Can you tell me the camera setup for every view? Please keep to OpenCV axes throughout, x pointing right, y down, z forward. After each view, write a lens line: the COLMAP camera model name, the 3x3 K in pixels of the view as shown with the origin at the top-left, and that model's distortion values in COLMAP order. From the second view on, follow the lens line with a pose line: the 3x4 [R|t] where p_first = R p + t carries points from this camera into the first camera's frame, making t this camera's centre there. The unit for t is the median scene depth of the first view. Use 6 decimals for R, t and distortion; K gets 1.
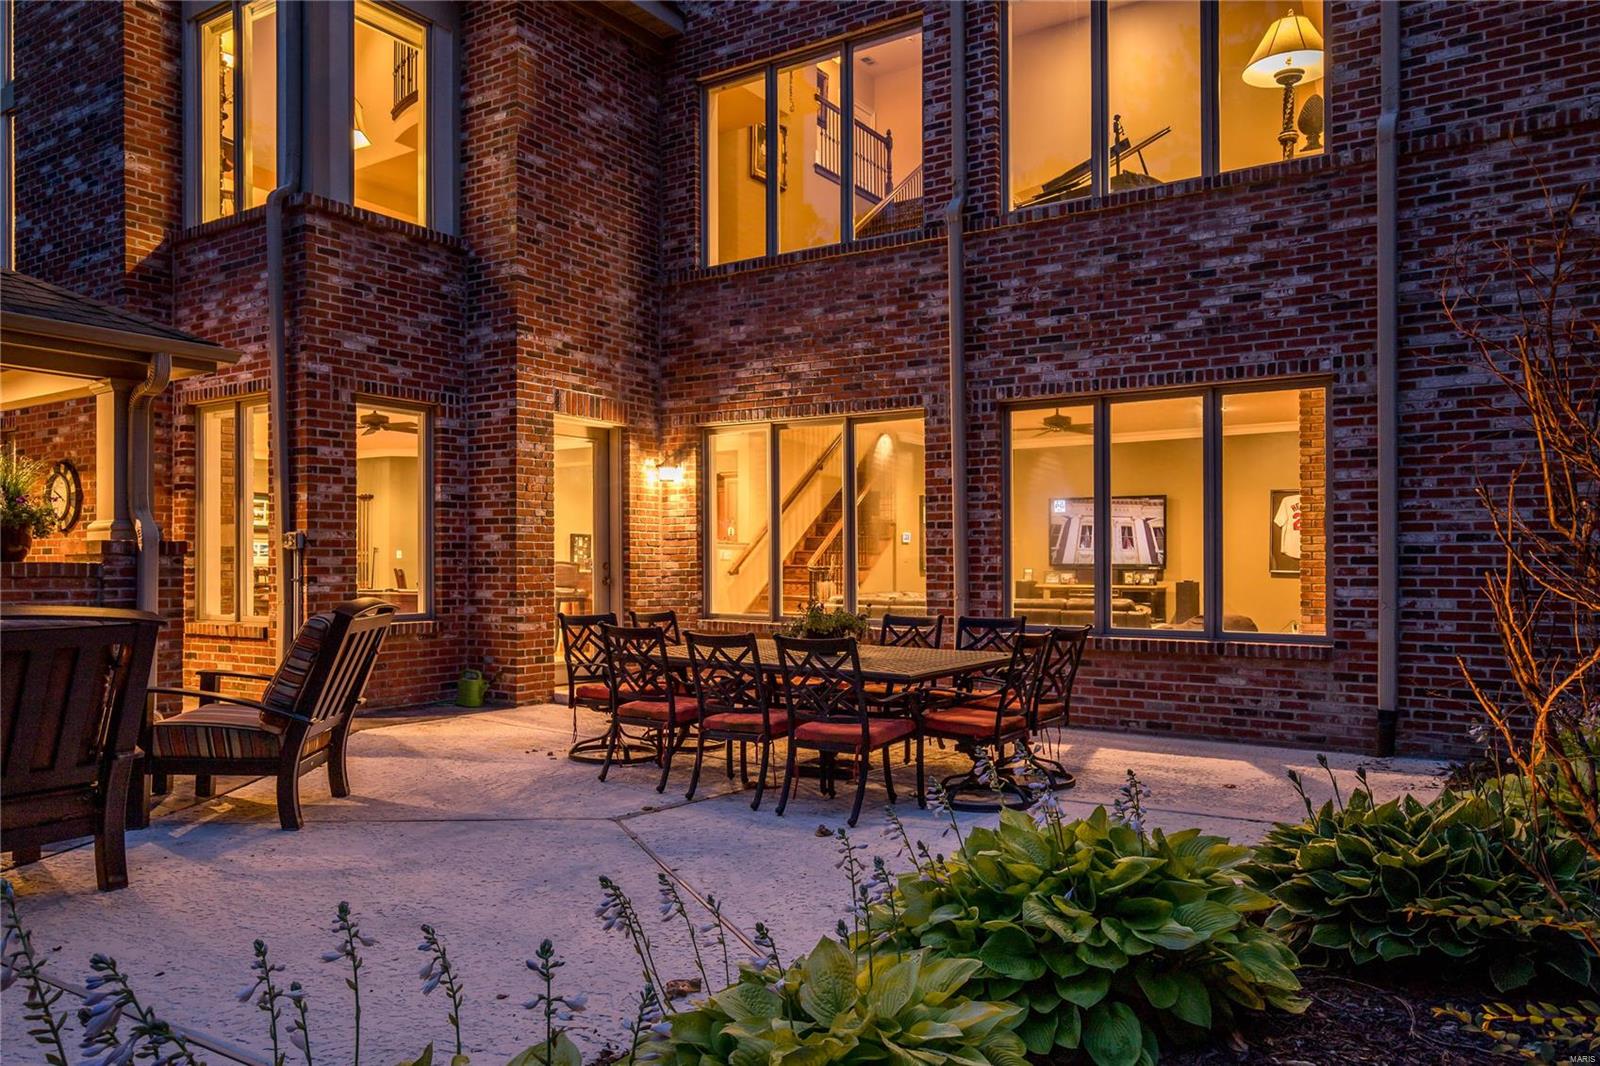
lens RADIAL K [[1158.1, 0, 796.4], [0, 1158.1, 549.5], [0, 0, 1]] dist [0.009993, 0.003966]
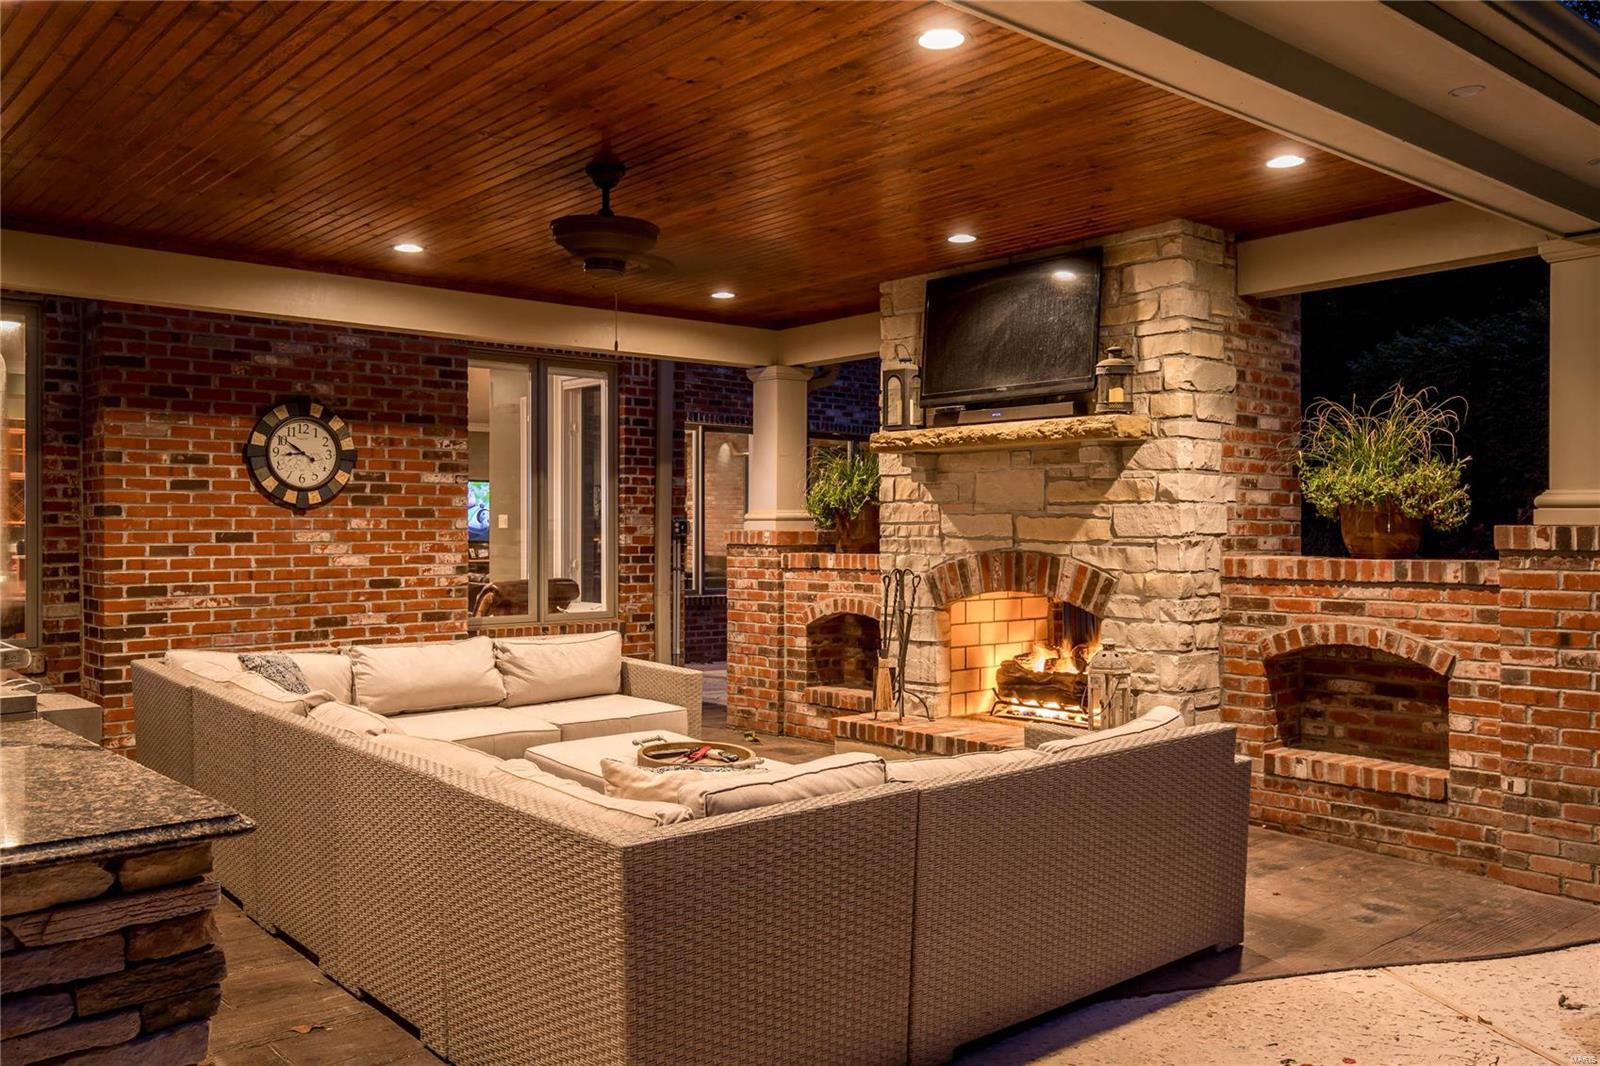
lens RADIAL K [[1278.9, 0, 794.5], [0, 1278.9, 531.3], [0, 0, 1]] dist [0.024883, 0.002796]
pose [[0.254108, 0.000566, 0.967176, -1.313615], [-0.014211, 0.999894, 0.003149, -0.007954], [-0.967071, -0.014545, 0.254089, 0.591285]]
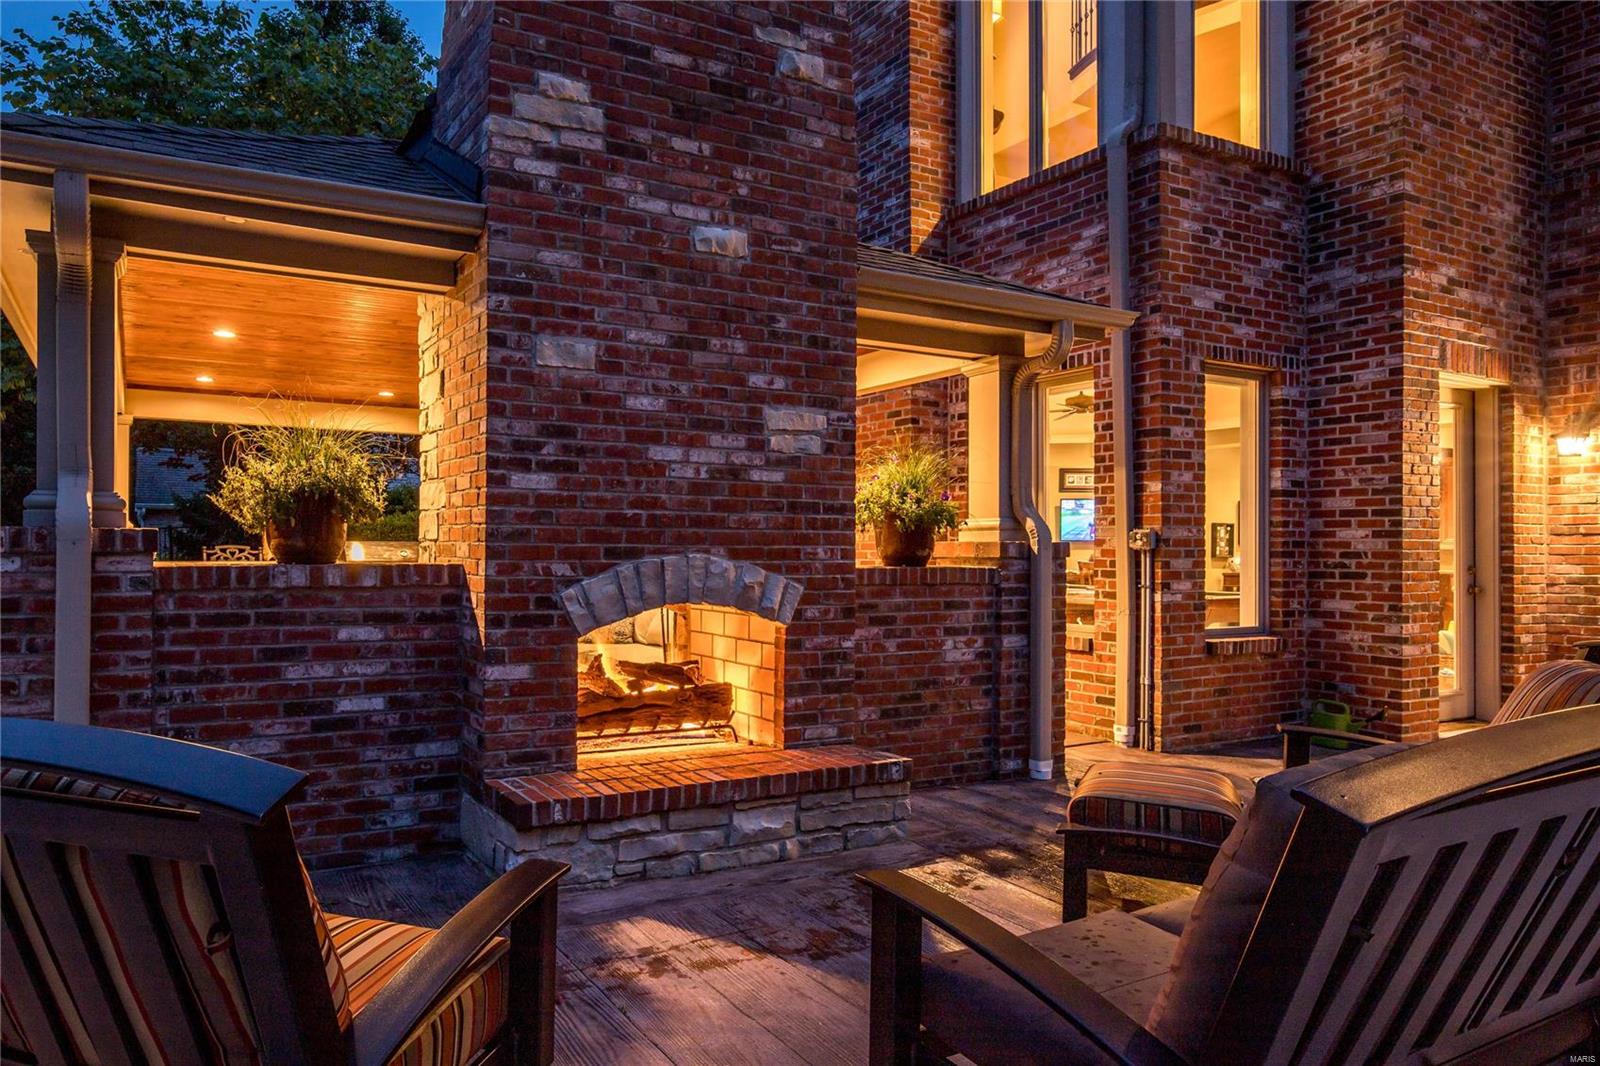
lens RADIAL K [[1051.8, 0, 643.8], [0, 1051.8, 546.4], [0, 0, 1]] dist [-0.005648, 0.002474]
pose [[0.866841, 0.006958, -0.498535, -0.333498], [-0.000419, 0.999912, 0.013226, -0.011437], [0.498584, -0.011256, 0.866768, 0.143520]]
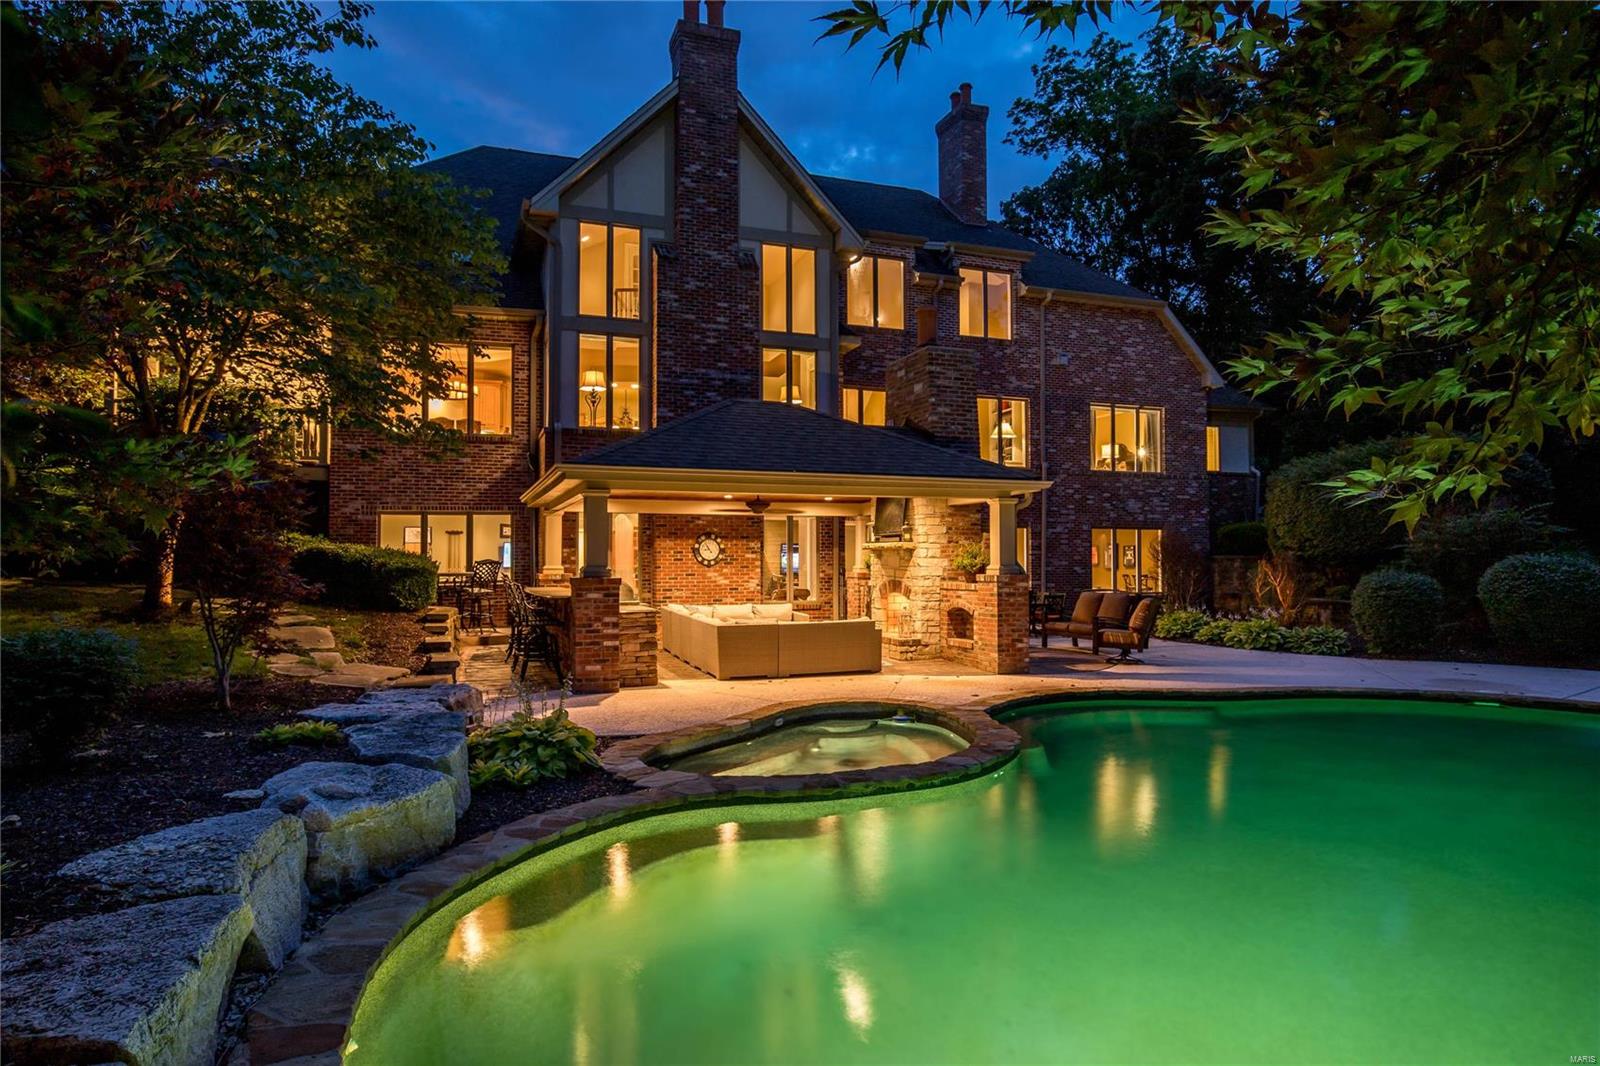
lens RADIAL K [[929.1, 0, 798.9], [0, 929.1, 526.7], [0, 0, 1]] dist [-0.003400, 0.000030]
pose [[0.582576, 0.029847, 0.812228, -2.033747], [-0.011013, 0.999524, -0.028830, -0.041111], [-0.812701, 0.007850, 0.582628, -0.138941]]
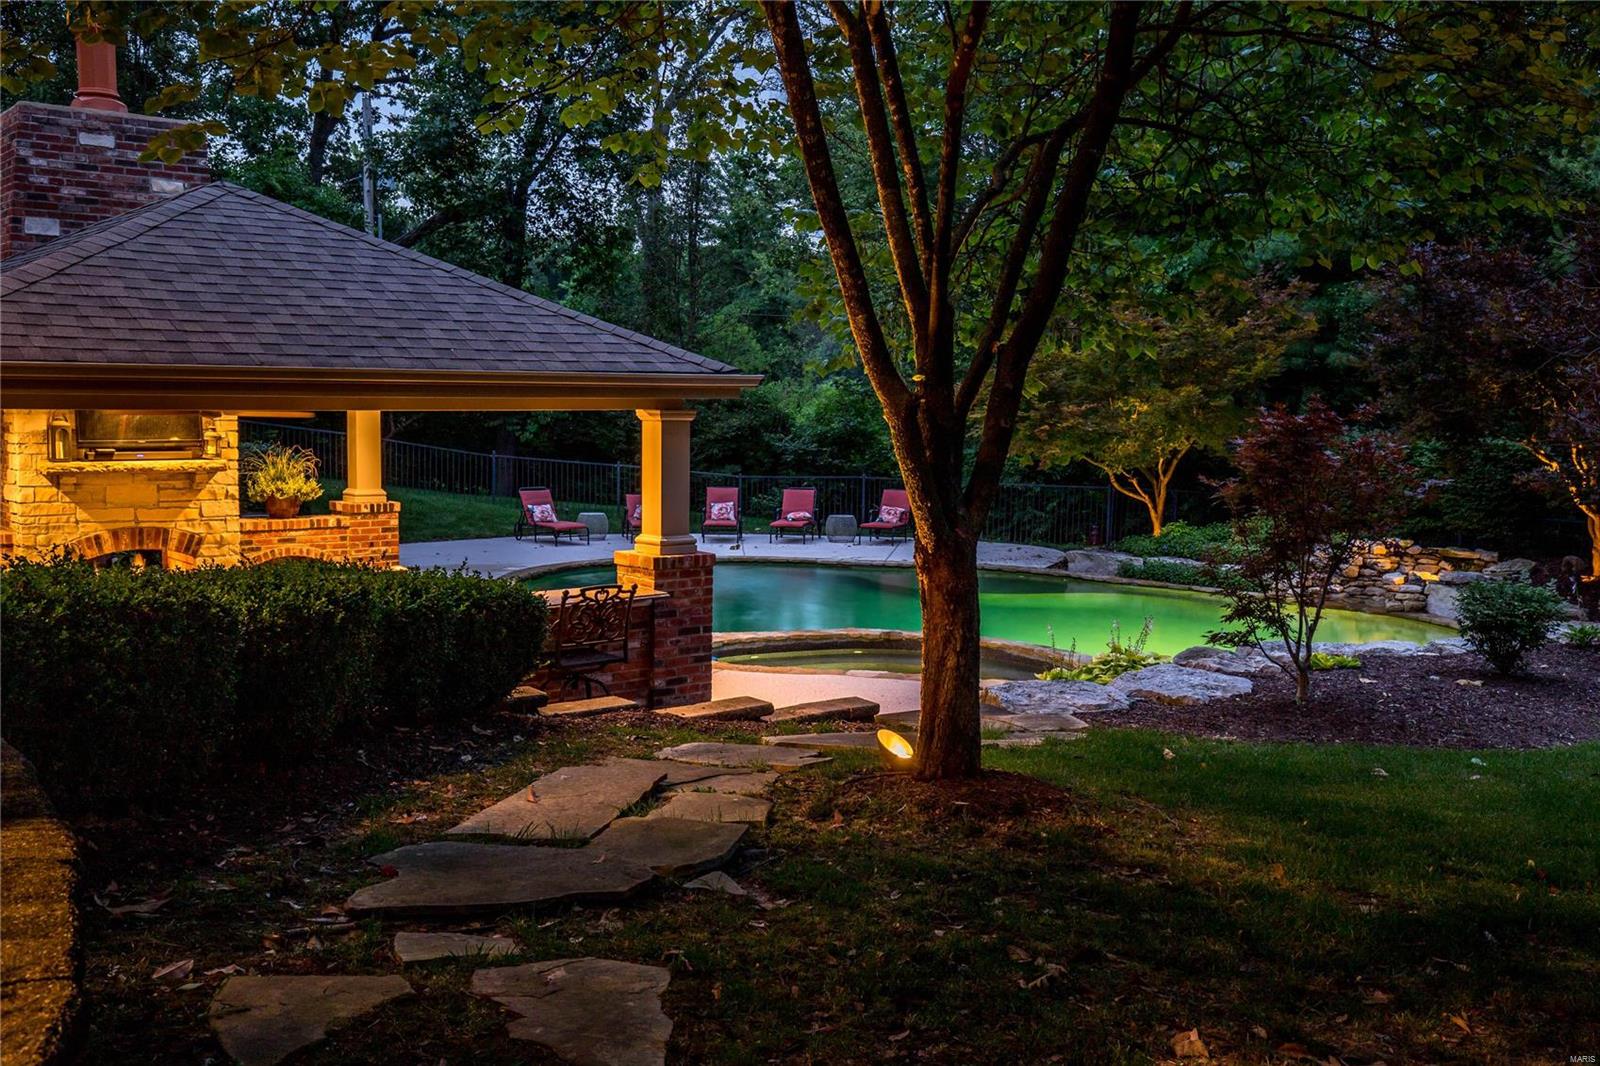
lens RADIAL K [[1578.1, 0, 802.0], [0, 1578.1, 529.9], [0, 0, 1]] dist [0.053898, 0.000000]
pose [[-0.947274, -0.038218, 0.318137, -1.729318], [-0.014198, 0.996893, 0.077484, -0.120699], [-0.320110, 0.068881, -0.944873, 1.869329]]
